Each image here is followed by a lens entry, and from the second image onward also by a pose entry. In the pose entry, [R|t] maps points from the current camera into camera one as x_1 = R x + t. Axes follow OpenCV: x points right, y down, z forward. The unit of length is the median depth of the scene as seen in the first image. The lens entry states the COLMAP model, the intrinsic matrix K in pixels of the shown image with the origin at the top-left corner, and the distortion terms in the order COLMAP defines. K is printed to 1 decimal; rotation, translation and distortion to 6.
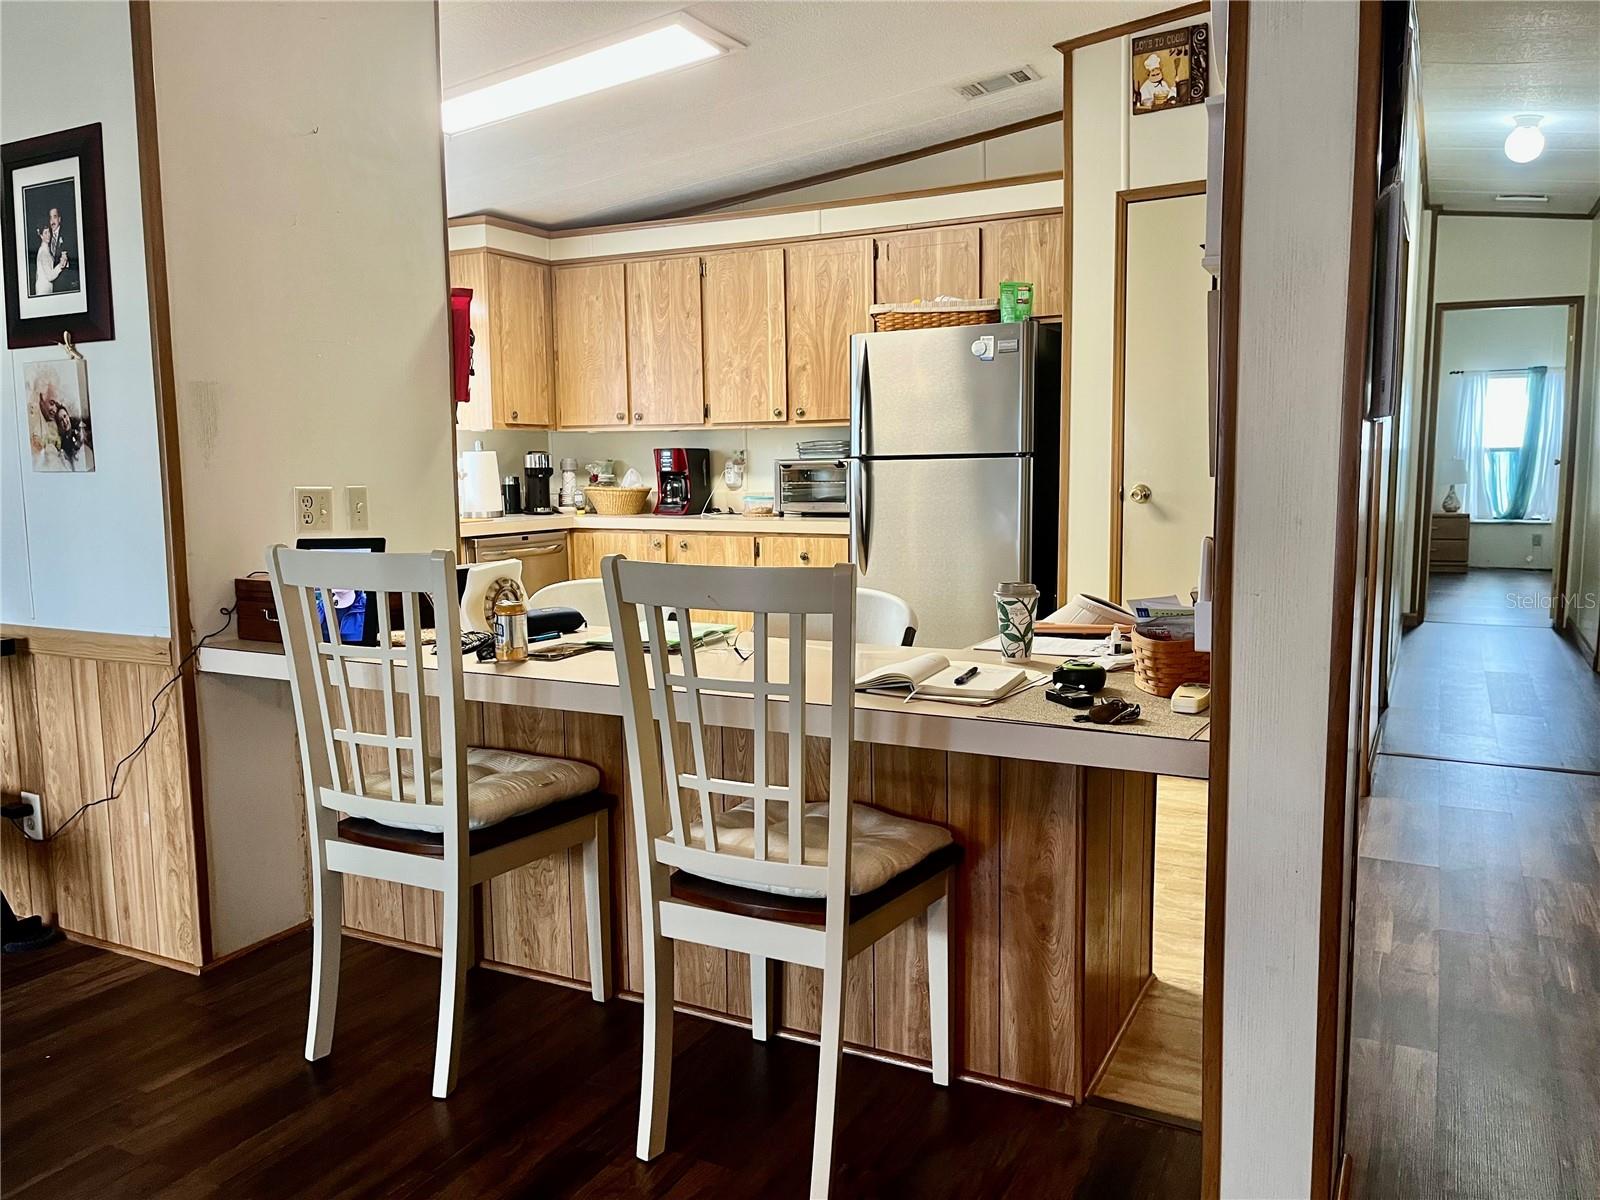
lens RADIAL K [[1220.2, 0, 800.0], [0, 1220.2, 600.0], [0, 0, 1]] dist [0.059508, -0.092311]
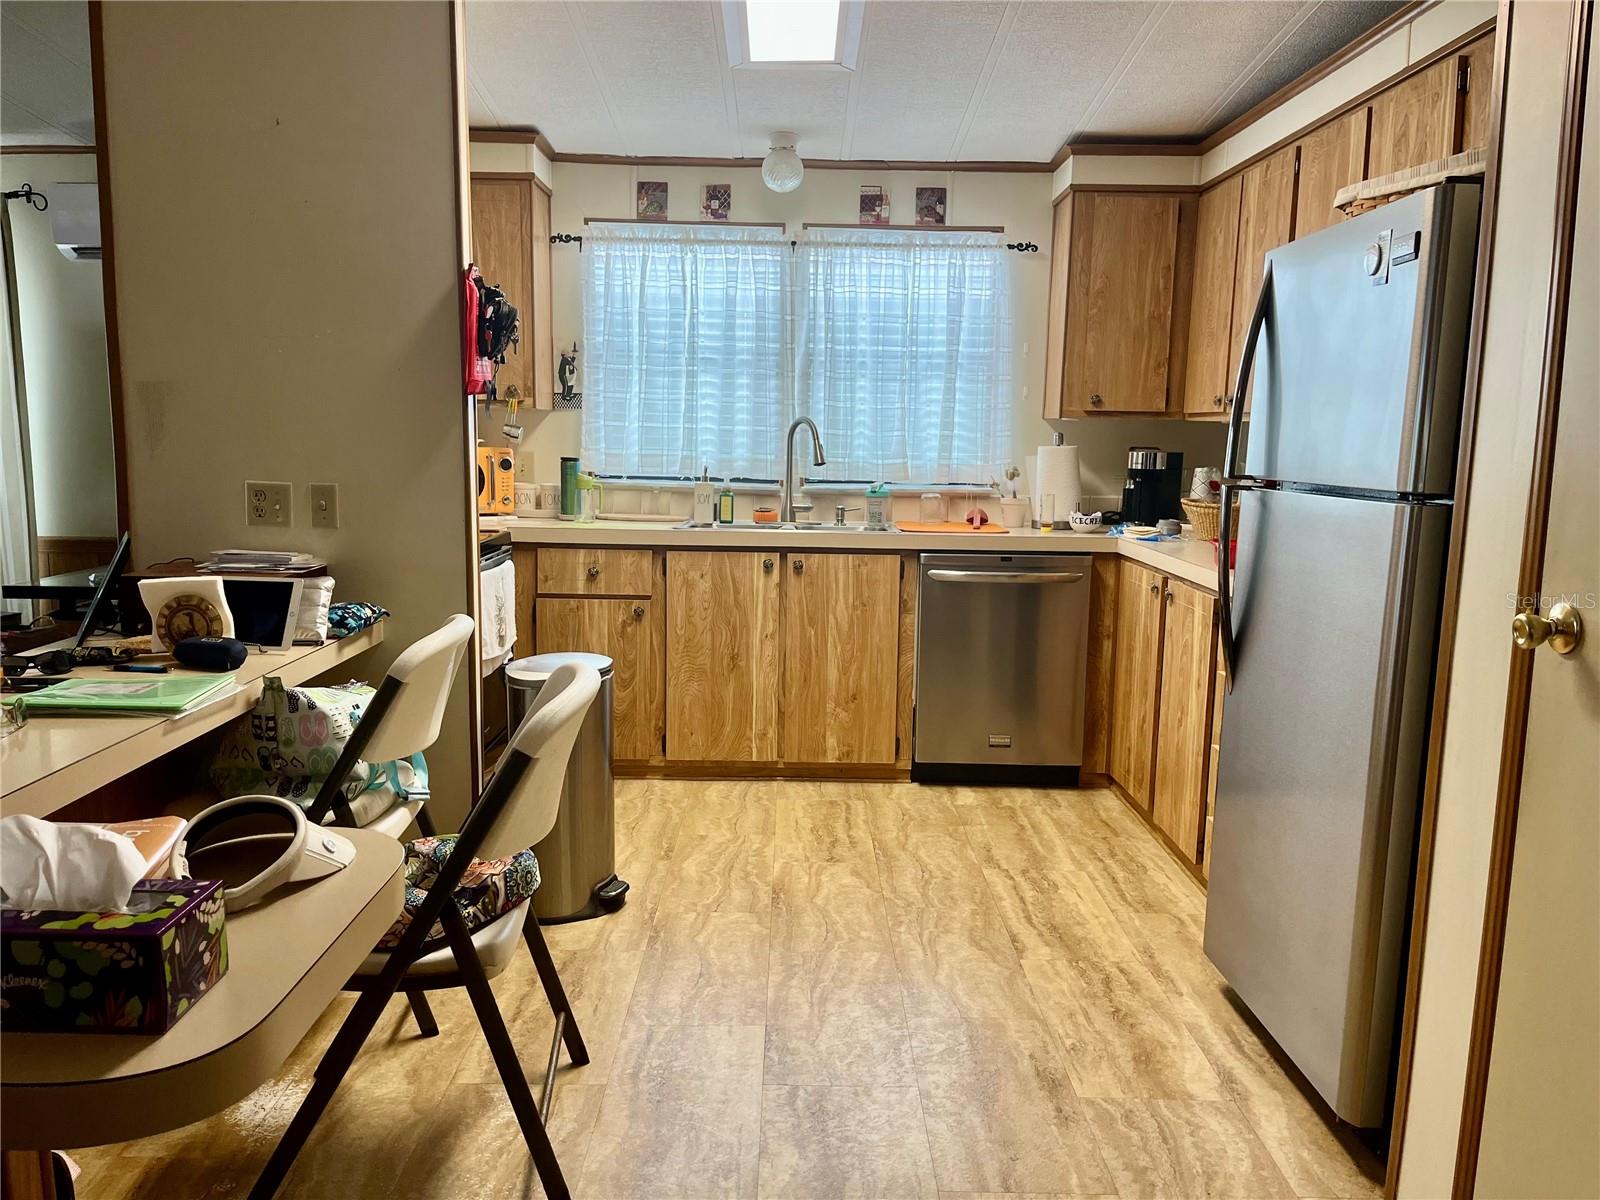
lens RADIAL K [[1189.3, 0, 780.0], [0, 1189.3, 605.5], [0, 0, 1]] dist [0.102477, -0.330459]
pose [[0.464923, 0.147599, -0.872961, 0.517899], [-0.124159, 0.987131, 0.100778, -0.111147], [0.876602, 0.061532, 0.477266, 0.706763]]
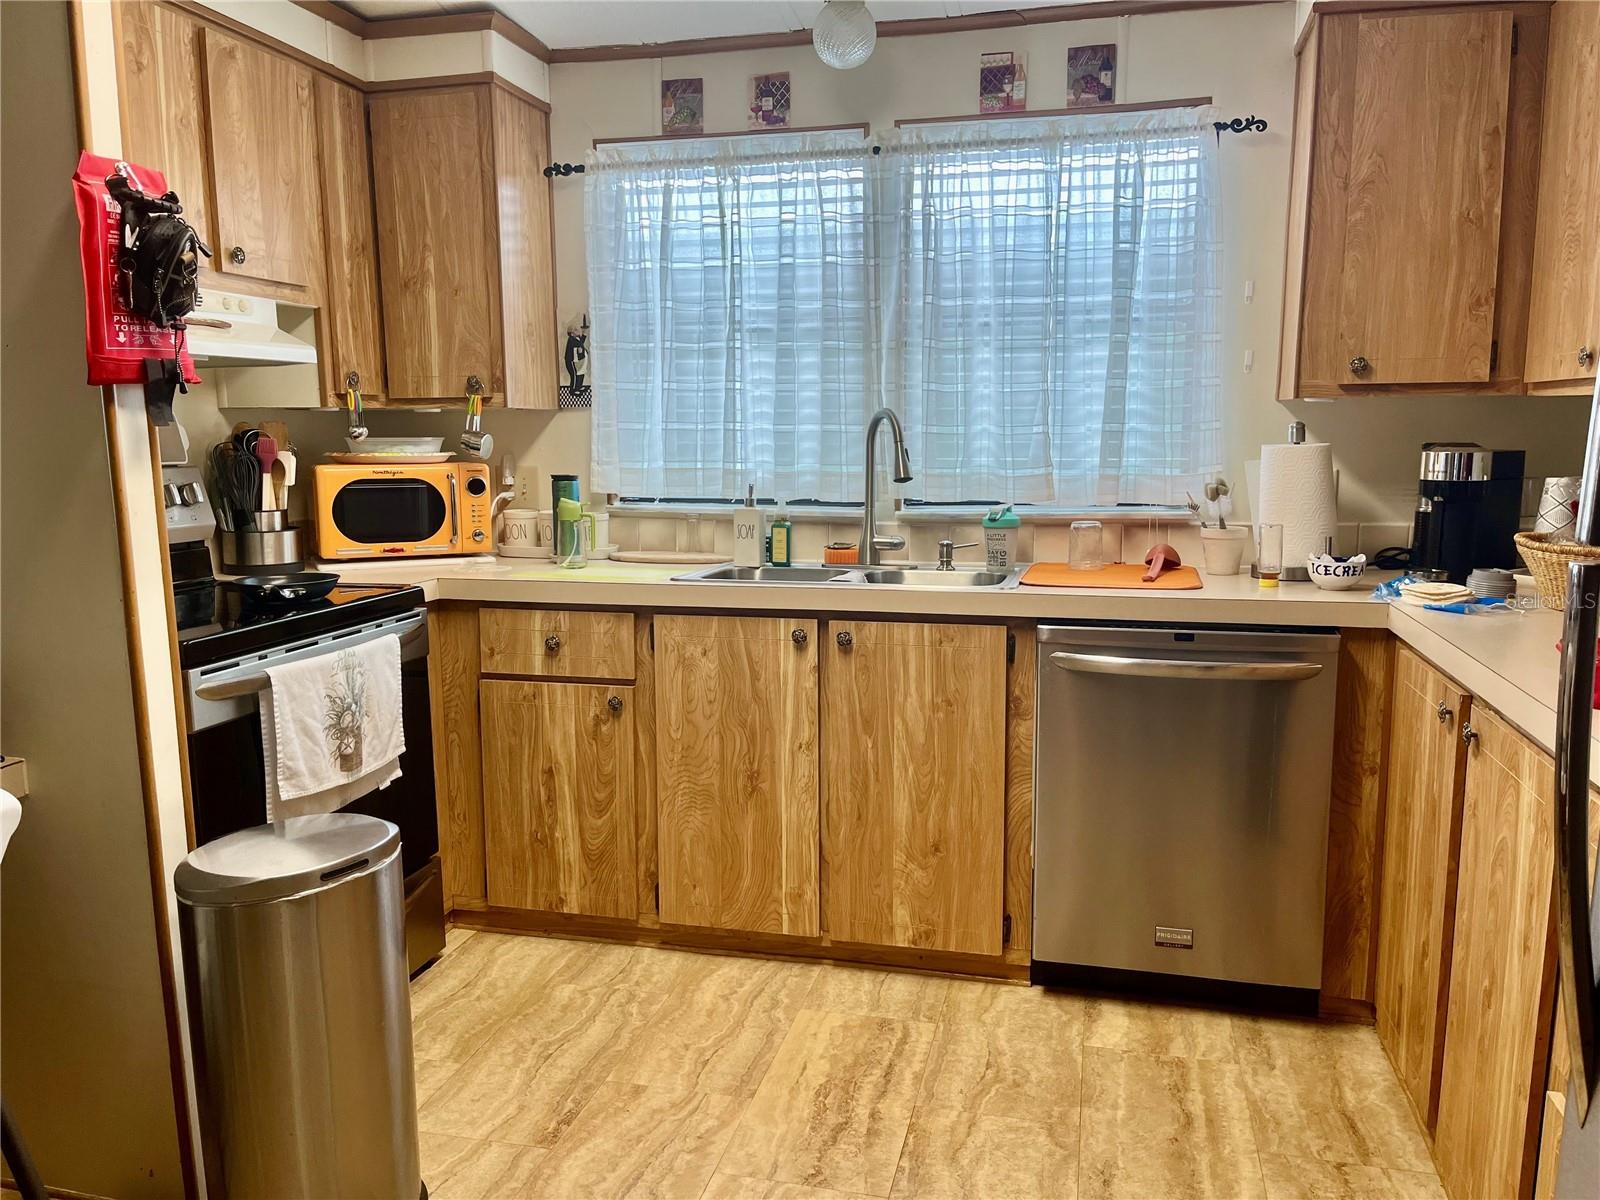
lens RADIAL K [[1175.5, 0, 804.4], [0, 1175.5, 605.1], [0, 0, 1]] dist [0.051499, -0.065868]
pose [[0.238374, 0.153824, -0.958914, 0.230413], [-0.106797, 0.985540, 0.131547, -0.147159], [0.965284, 0.071051, 0.251355, 1.032180]]
